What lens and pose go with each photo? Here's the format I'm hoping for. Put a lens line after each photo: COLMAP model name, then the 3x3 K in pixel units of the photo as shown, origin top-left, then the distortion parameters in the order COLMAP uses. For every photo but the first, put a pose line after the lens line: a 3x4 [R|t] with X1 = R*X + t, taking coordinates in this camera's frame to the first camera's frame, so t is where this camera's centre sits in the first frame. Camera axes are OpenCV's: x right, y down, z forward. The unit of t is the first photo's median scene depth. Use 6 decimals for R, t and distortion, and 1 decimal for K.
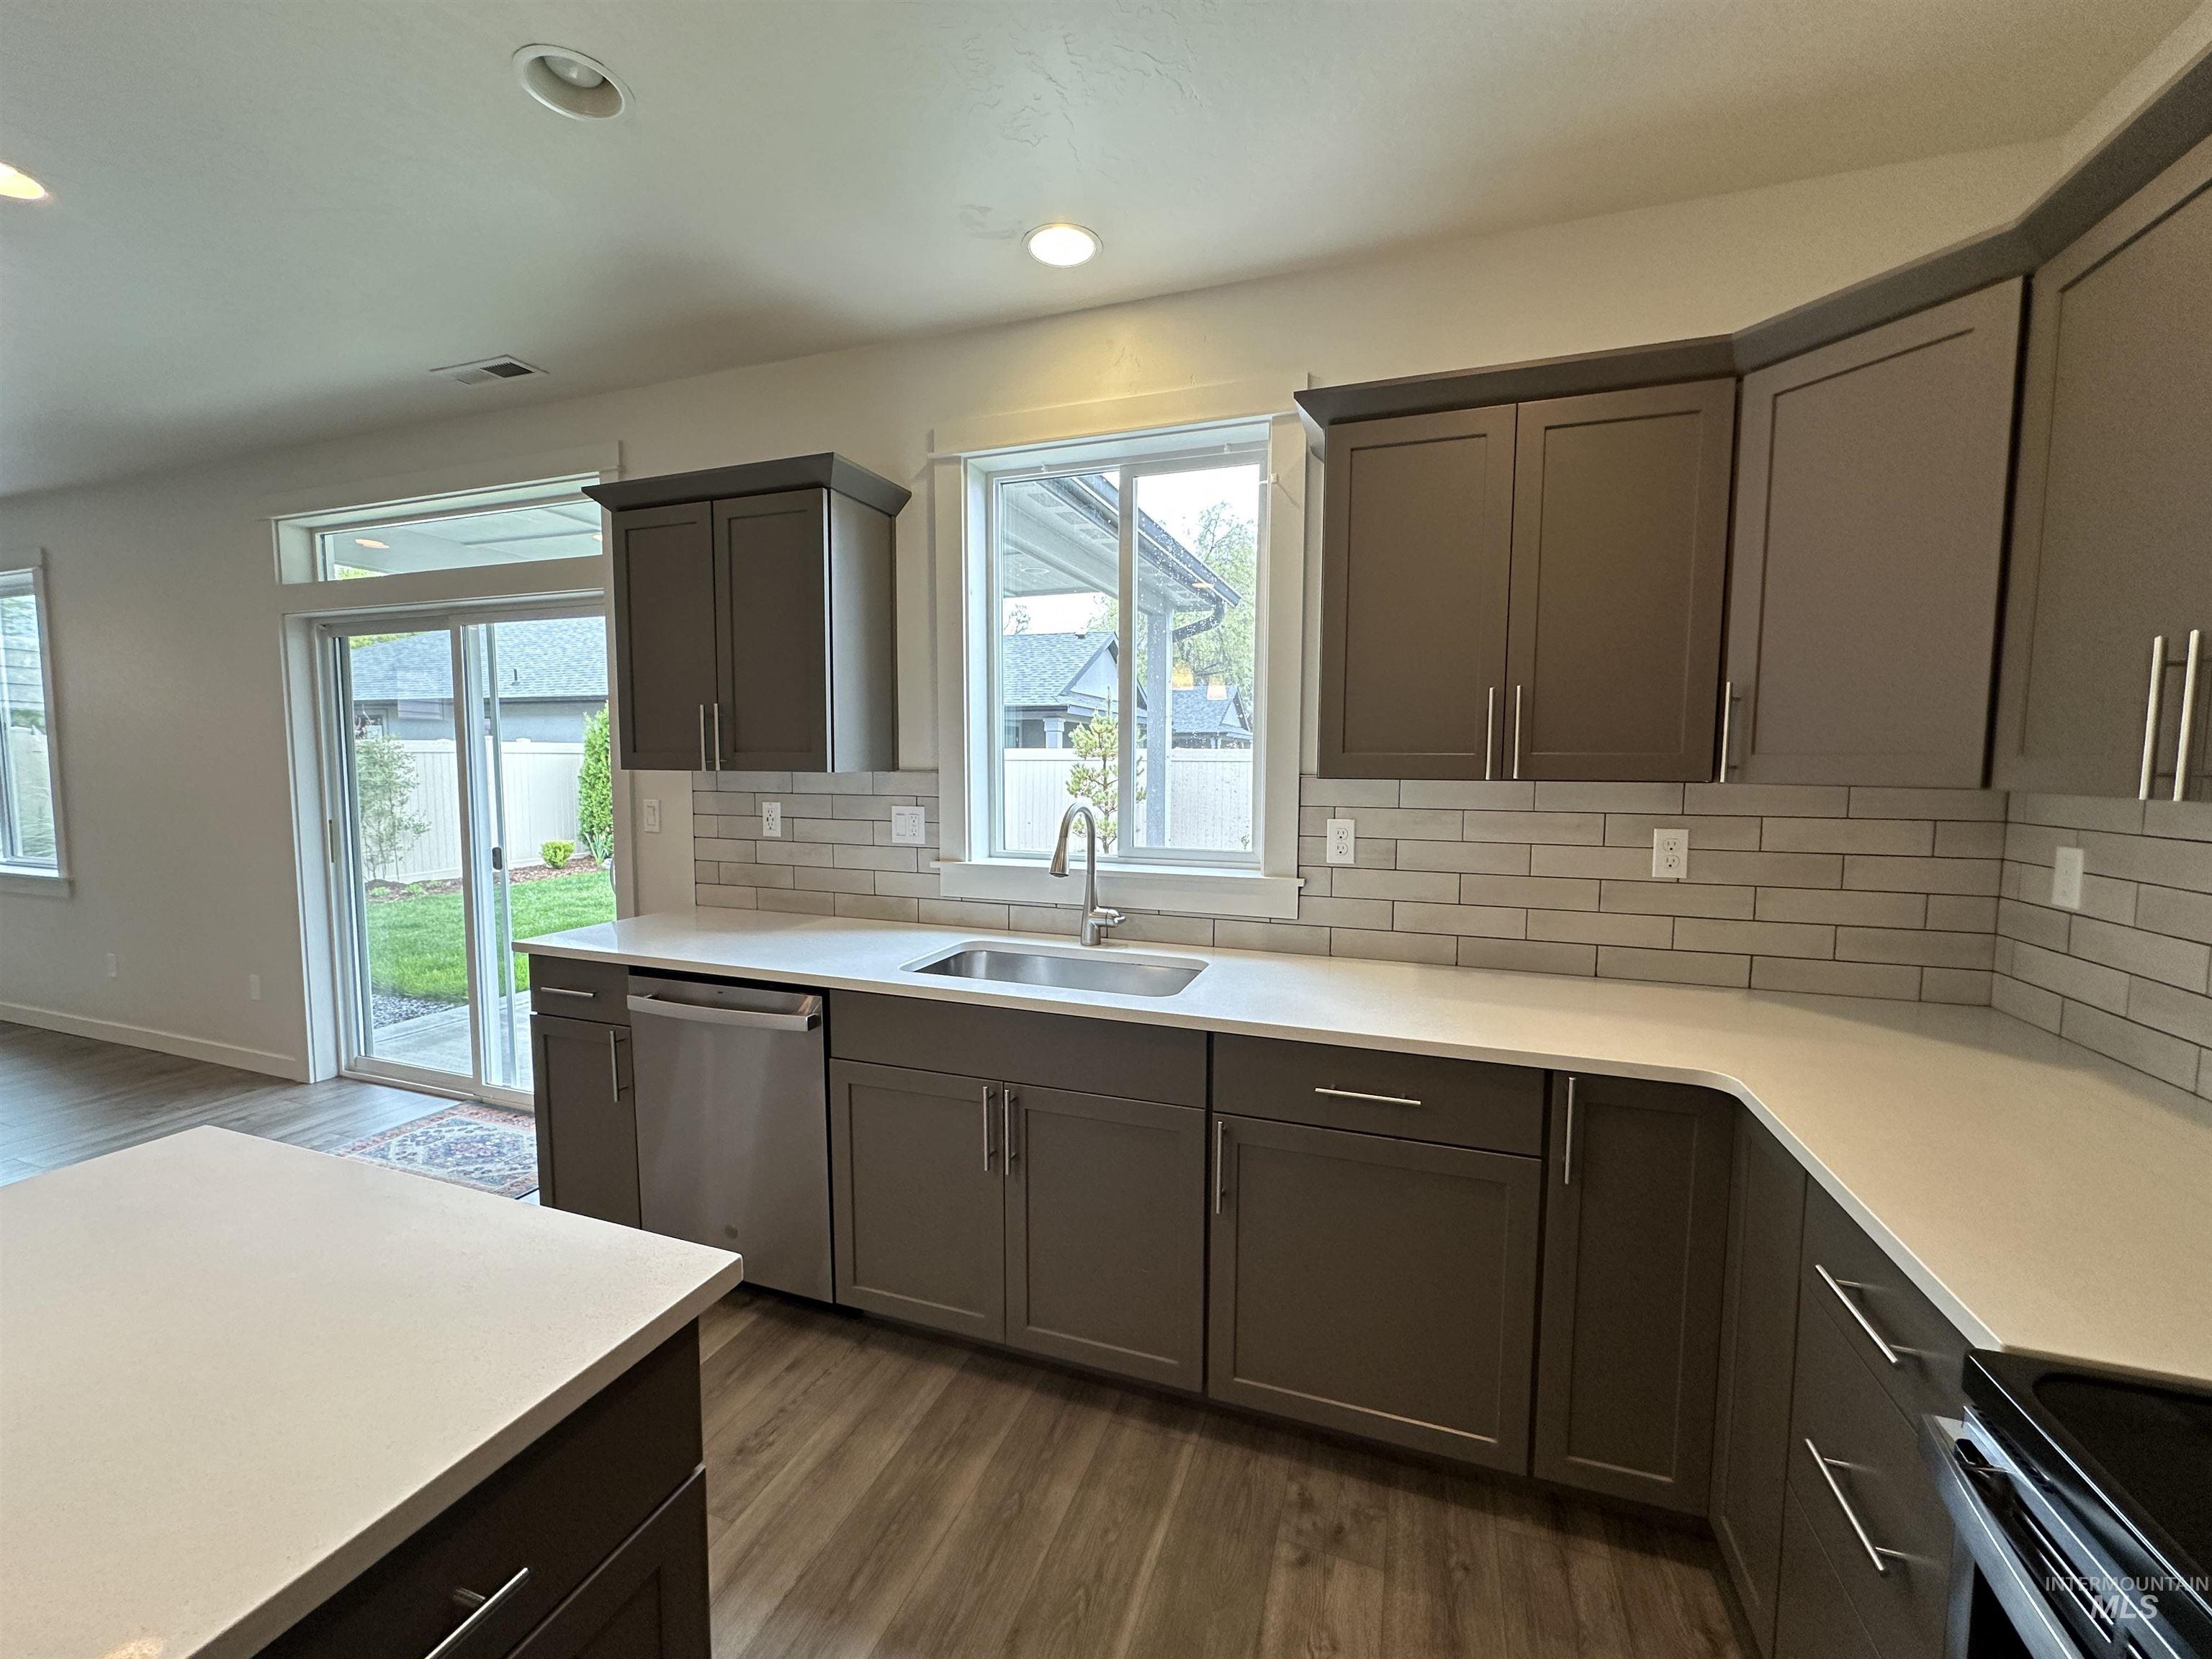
lens RADIAL K [[882.8, 0, 1106.6], [0, 882.8, 828.3], [0, 0, 1]] dist [-0.003269, 0.000957]
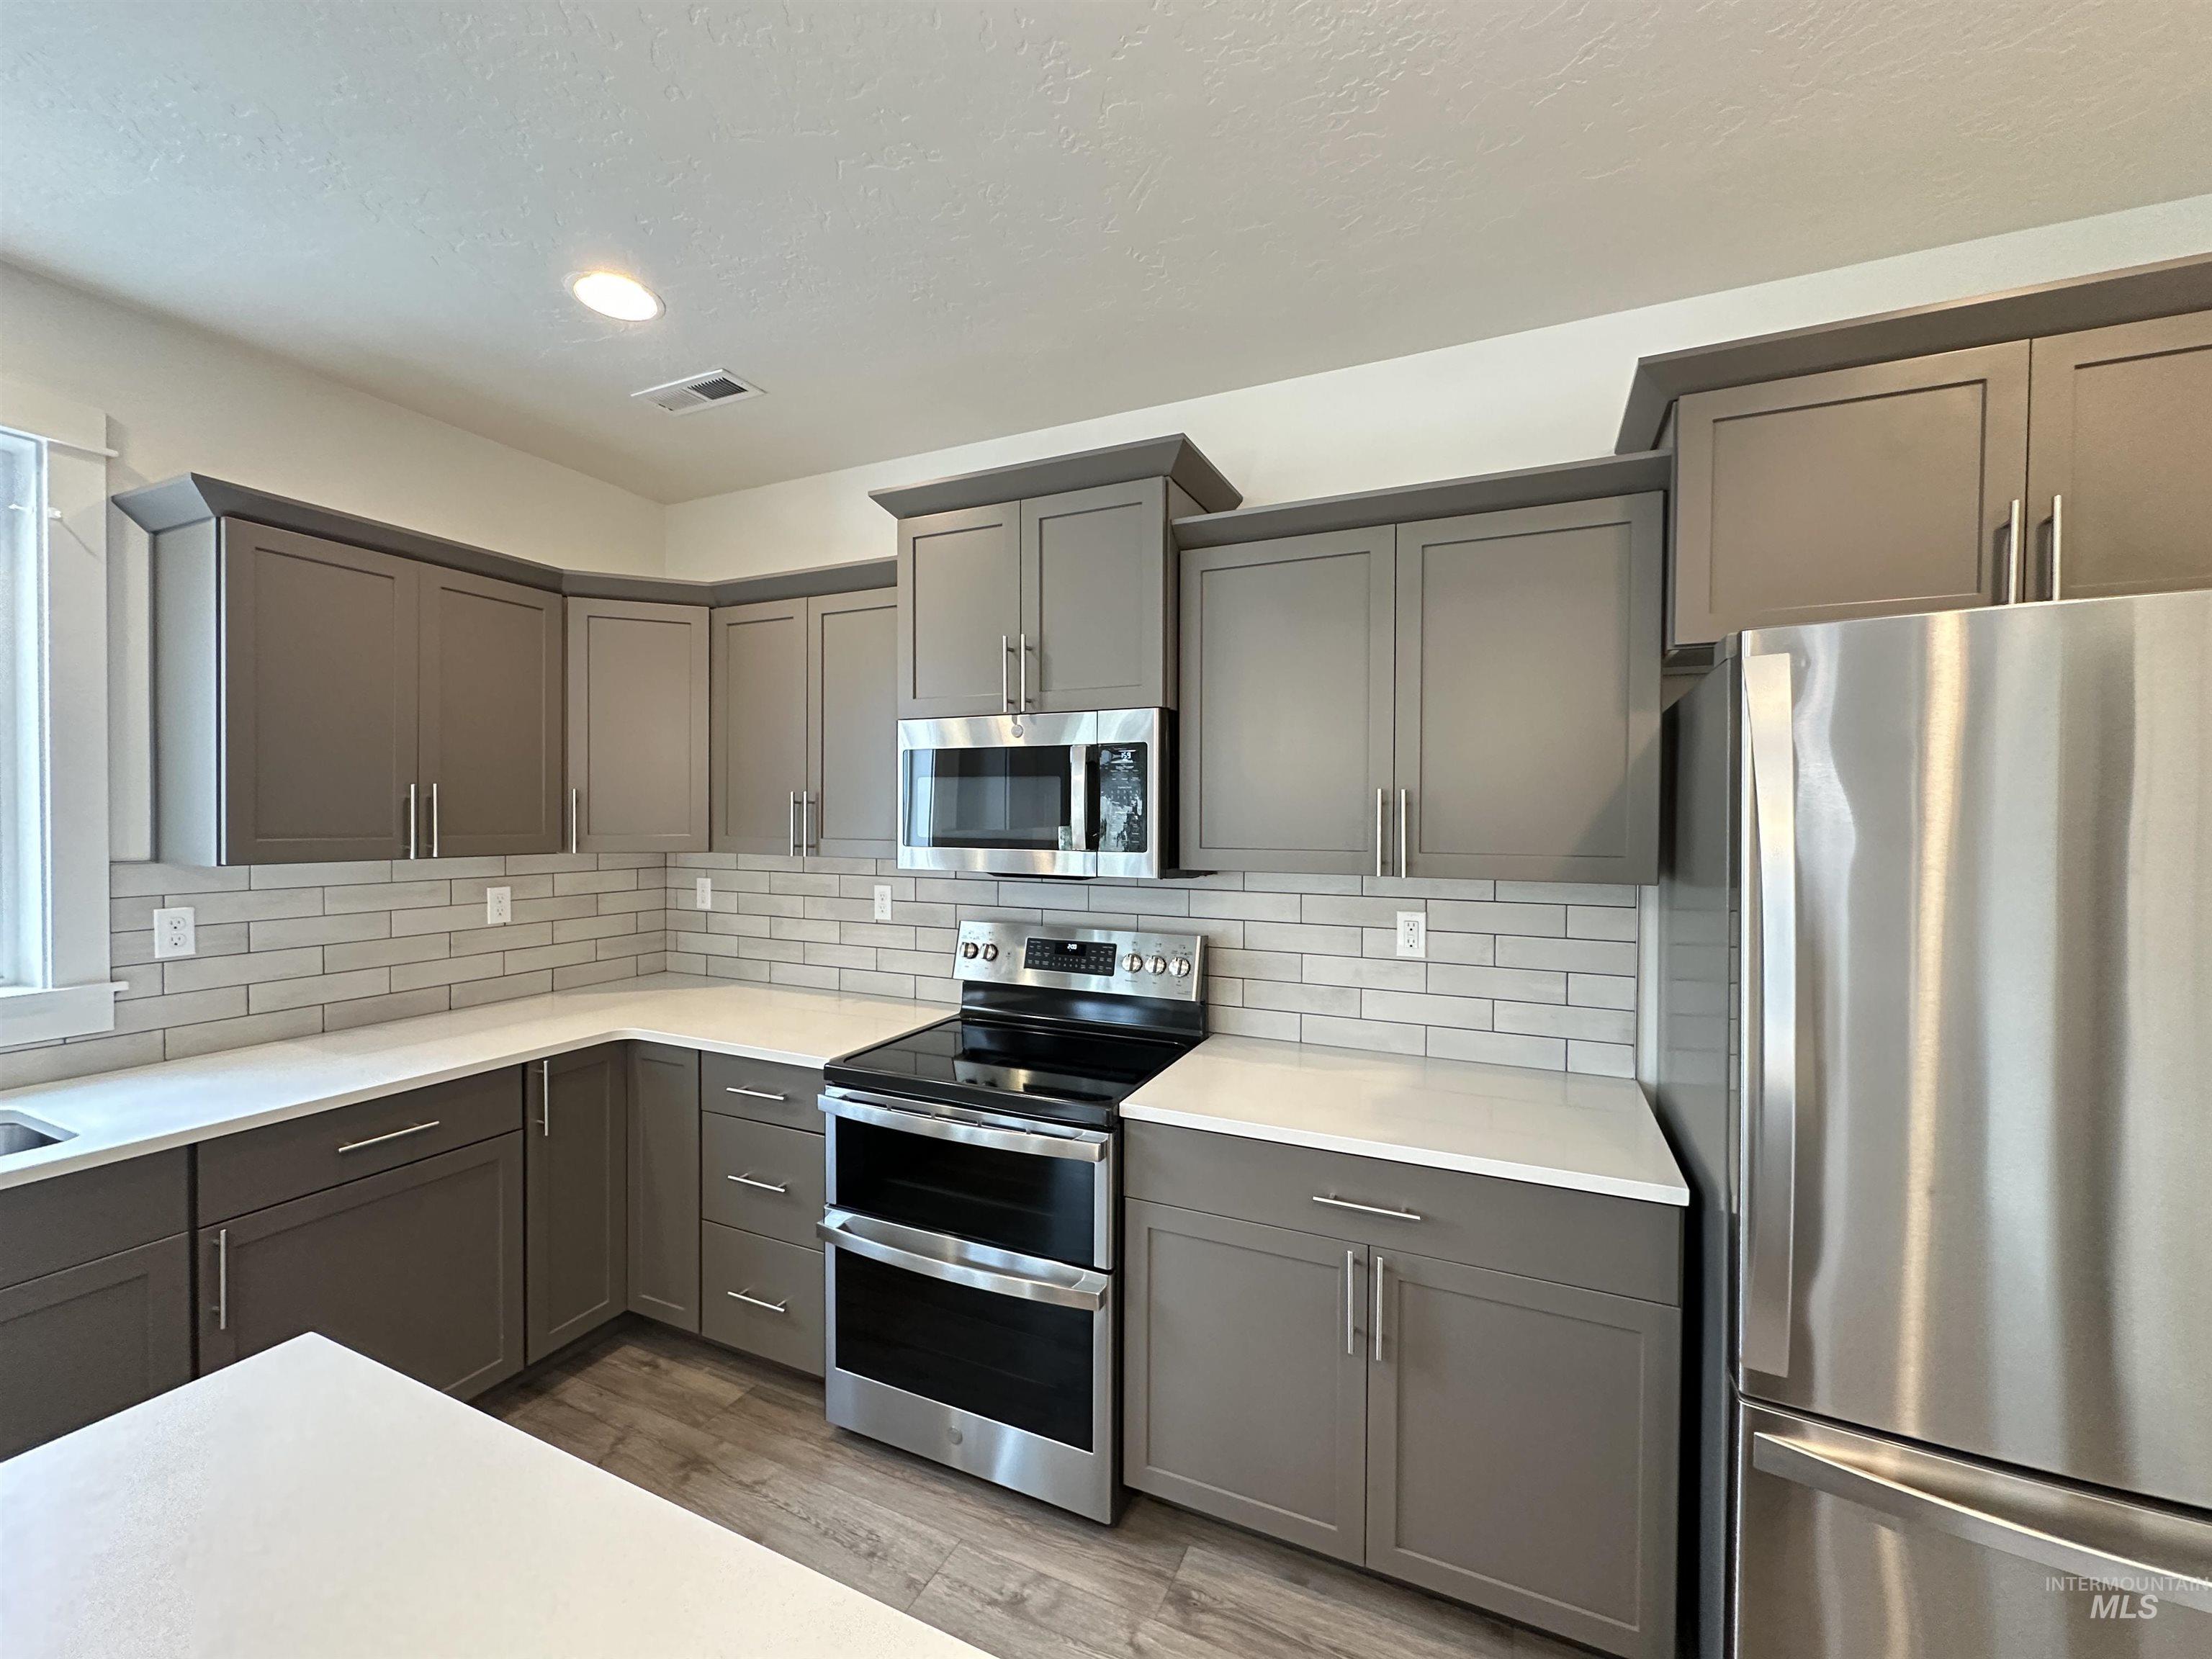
lens RADIAL K [[882.8, 0, 1106.6], [0, 882.8, 828.3], [0, 0, 1]] dist [-0.003269, 0.000957]
pose [[0.087926, -0.018752, 0.995951, -0.628843], [0.071249, 0.997380, 0.012488, -0.039781], [-0.993576, 0.069862, 0.089031, -0.059660]]
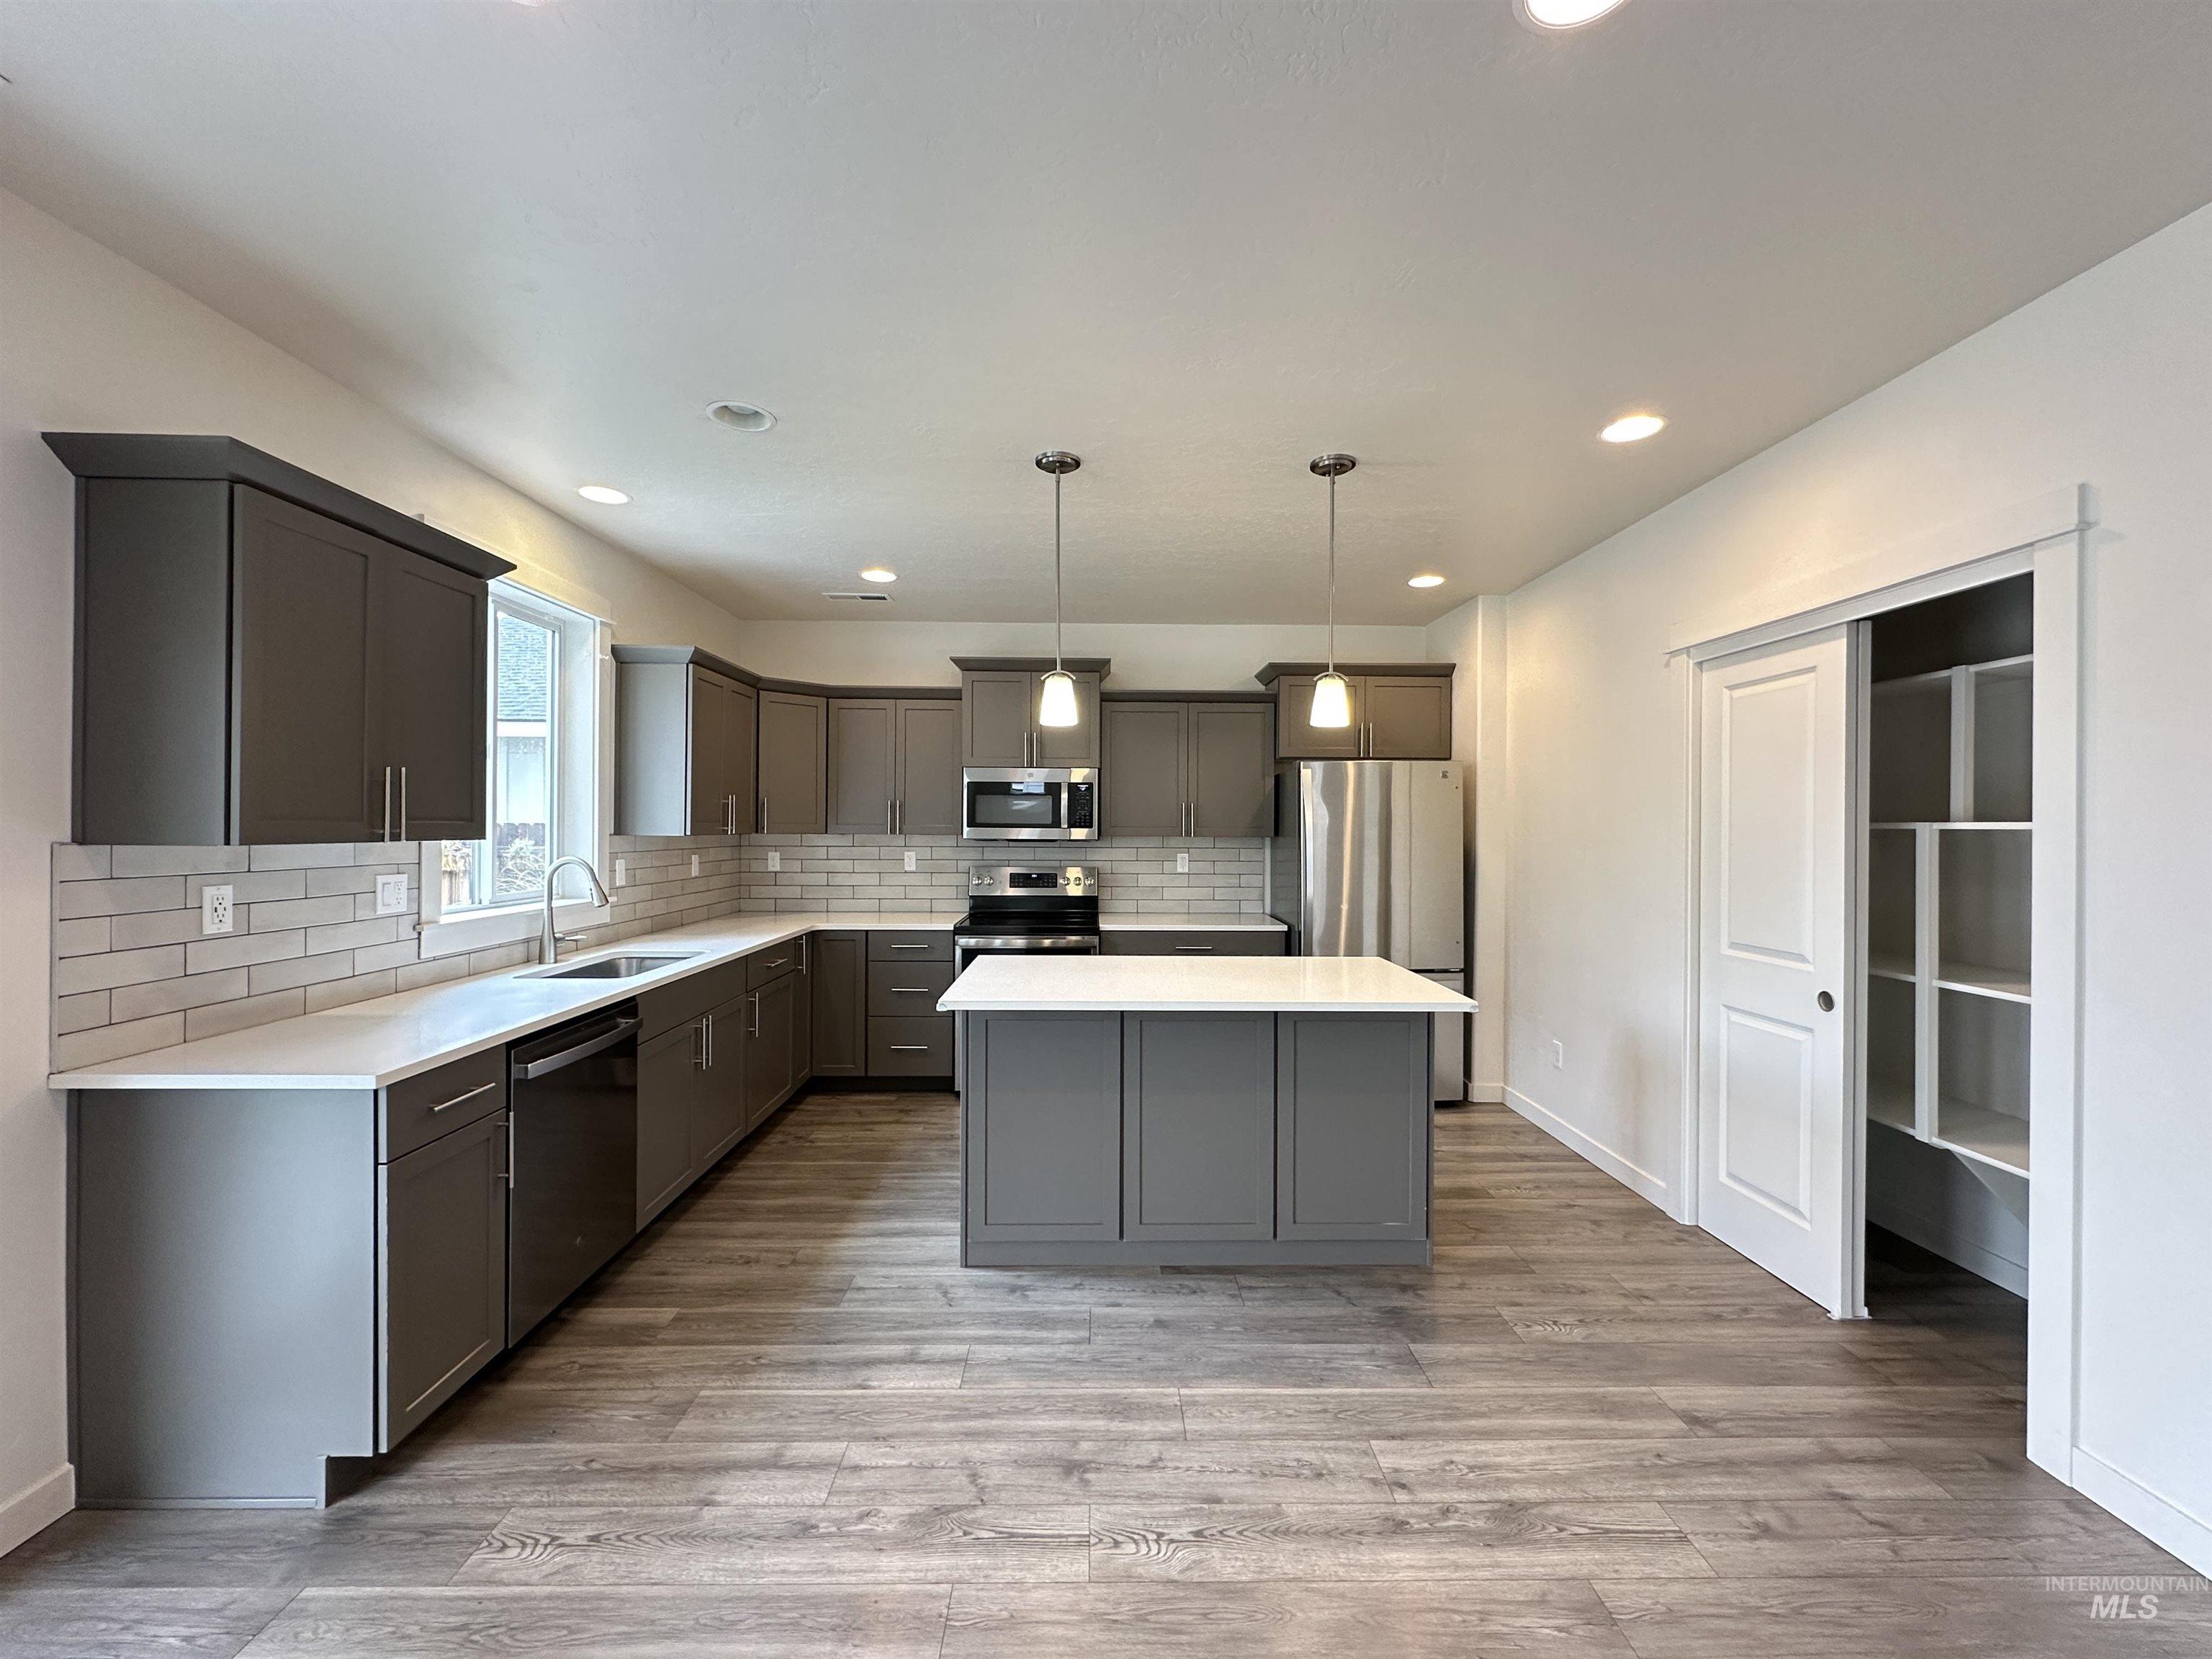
lens RADIAL K [[882.8, 0, 1106.6], [0, 882.8, 828.3], [0, 0, 1]] dist [-0.003269, 0.000957]
pose [[-0.351626, -0.010022, 0.936087, -1.891507], [0.065433, 0.997234, 0.035256, -0.078850], [-0.933851, 0.073648, -0.349998, 0.794999]]
